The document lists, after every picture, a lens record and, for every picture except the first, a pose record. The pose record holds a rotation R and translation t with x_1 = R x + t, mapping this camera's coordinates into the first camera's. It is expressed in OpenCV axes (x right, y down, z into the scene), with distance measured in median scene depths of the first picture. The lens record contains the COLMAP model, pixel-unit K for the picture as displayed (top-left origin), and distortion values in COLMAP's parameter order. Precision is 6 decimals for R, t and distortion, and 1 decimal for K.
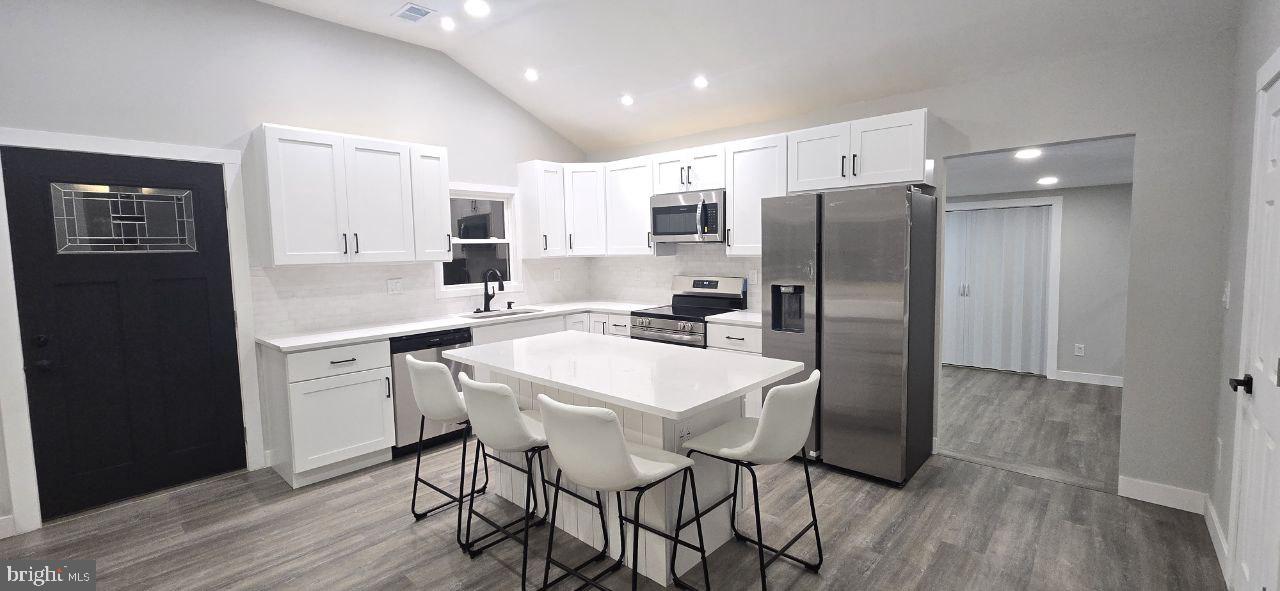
lens RADIAL K [[525.3, 0, 645.3], [0, 525.3, 287.8], [0, 0, 1]] dist [0.001030, 0.000075]
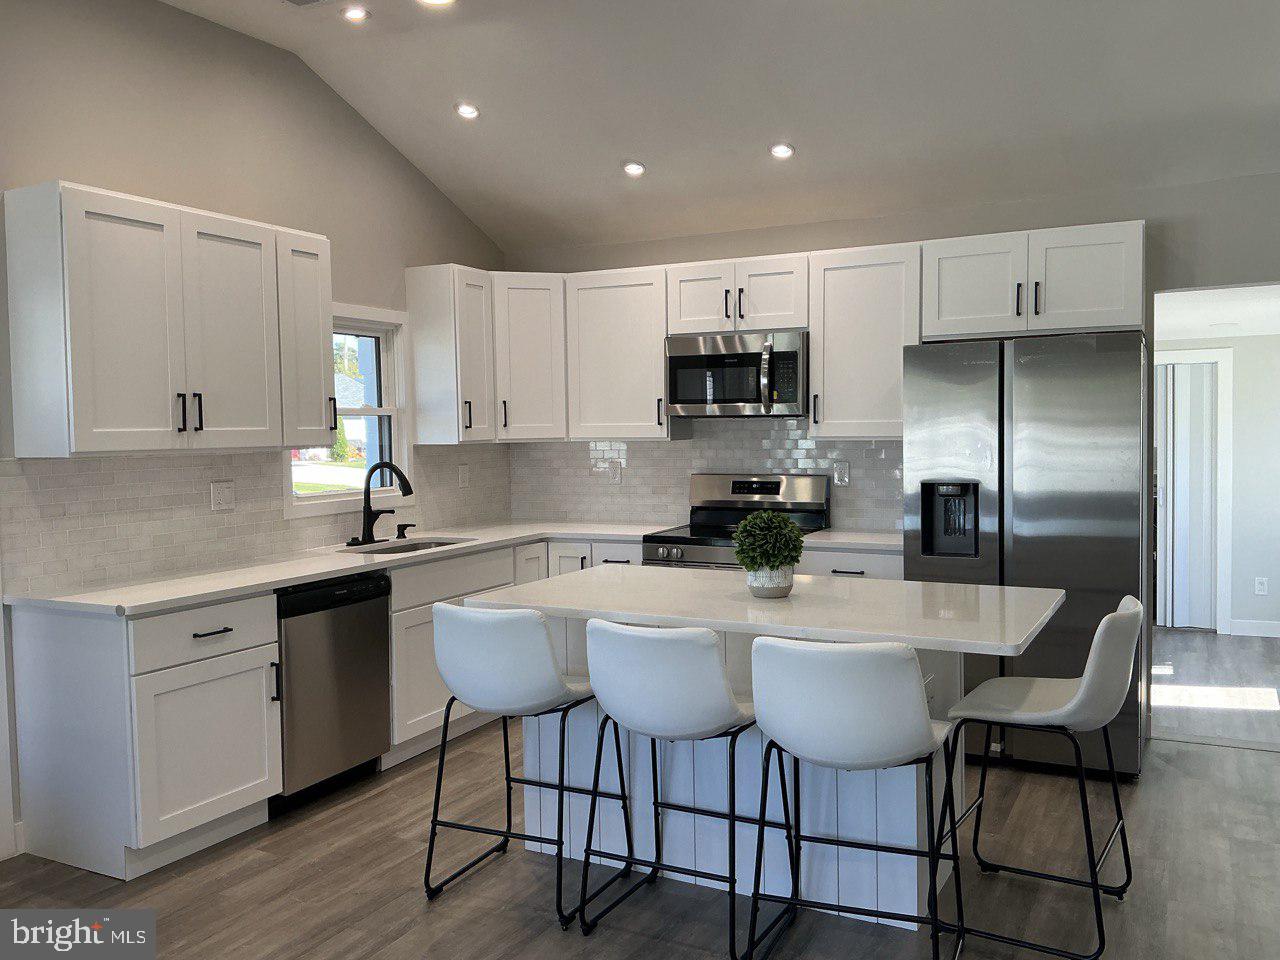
lens RADIAL K [[1057.3, 0, 640.0], [0, 1057.3, 480.0], [0, 0, 1]] dist [0.113042, -0.179562]
pose [[0.967968, -0.007383, 0.250965, -0.327332], [0.014856, 0.999501, -0.027893, 0.016610], [-0.250634, 0.030727, 0.967594, -0.124809]]
